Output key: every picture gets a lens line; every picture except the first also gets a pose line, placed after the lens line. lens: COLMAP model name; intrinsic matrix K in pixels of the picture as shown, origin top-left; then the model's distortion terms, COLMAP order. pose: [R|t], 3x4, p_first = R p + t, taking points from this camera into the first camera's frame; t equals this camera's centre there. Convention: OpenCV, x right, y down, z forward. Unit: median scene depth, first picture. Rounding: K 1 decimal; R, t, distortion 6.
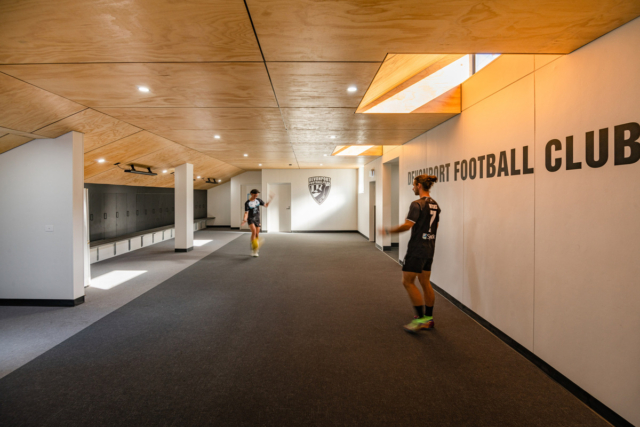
lens RADIAL K [[294.3, 0, 320.0], [0, 294.3, 213.5], [0, 0, 1]] dist [-0.000143, -0.000109]
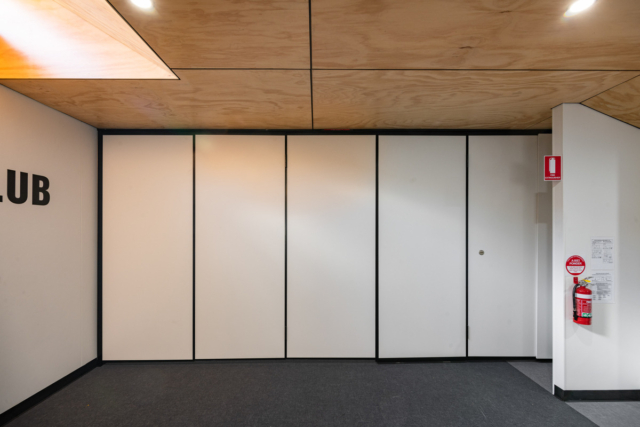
lens RADIAL K [[294.3, 0, 320.0], [0, 294.3, 213.5], [0, 0, 1]] dist [-0.000143, -0.000109]
pose [[-0.999867, -0.001786, 0.016221, -0.273097], [-0.001581, 0.999919, 0.012603, -0.138735], [-0.016242, 0.012576, -0.999789, 2.211827]]
